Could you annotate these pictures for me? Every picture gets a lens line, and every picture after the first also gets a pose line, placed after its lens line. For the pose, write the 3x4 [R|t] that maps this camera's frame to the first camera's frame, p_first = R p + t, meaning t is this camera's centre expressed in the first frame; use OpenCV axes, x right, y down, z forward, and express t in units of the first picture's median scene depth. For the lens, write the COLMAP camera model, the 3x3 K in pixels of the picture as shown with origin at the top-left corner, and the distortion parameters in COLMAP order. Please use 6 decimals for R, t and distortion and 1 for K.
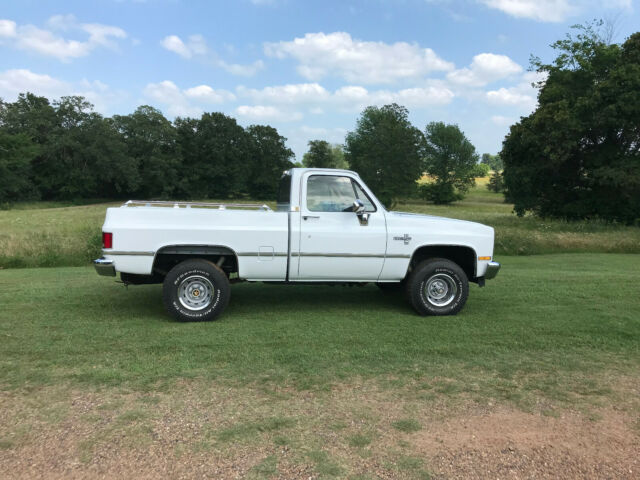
lens RADIAL K [[519.5, 0, 320.0], [0, 519.5, 240.0], [0, 0, 1]] dist [0.050070, -0.050713]
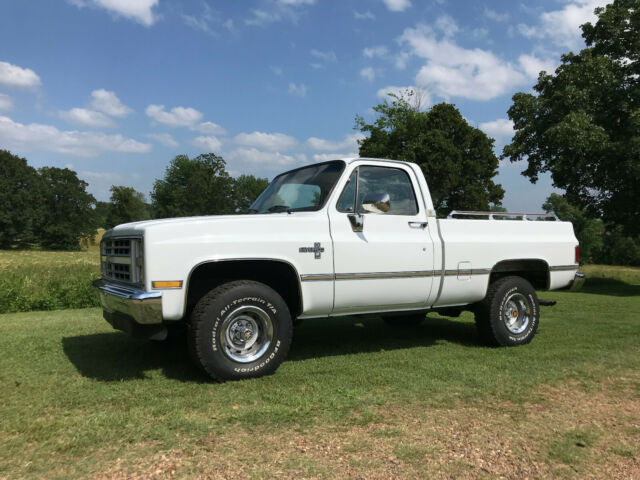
lens RADIAL K [[519.5, 0, 320.0], [0, 519.5, 240.0], [0, 0, 1]] dist [0.050070, -0.050713]
pose [[0.931847, 0.004508, 0.362824, -0.069658], [0.031373, 0.995177, -0.092941, 0.010283], [-0.361493, 0.097990, 0.927211, 0.033440]]
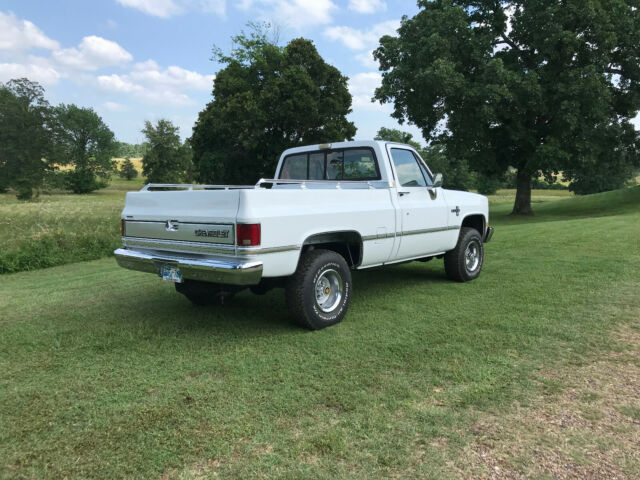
lens RADIAL K [[518.0, 0, 320.0], [0, 518.0, 240.0], [0, 0, 1]] dist [0.045603, -0.076509]
pose [[0.775801, -0.093691, 0.623983, -0.120915], [0.078630, 0.995561, 0.051721, -0.003230], [-0.626060, 0.008939, 0.779724, 0.061677]]
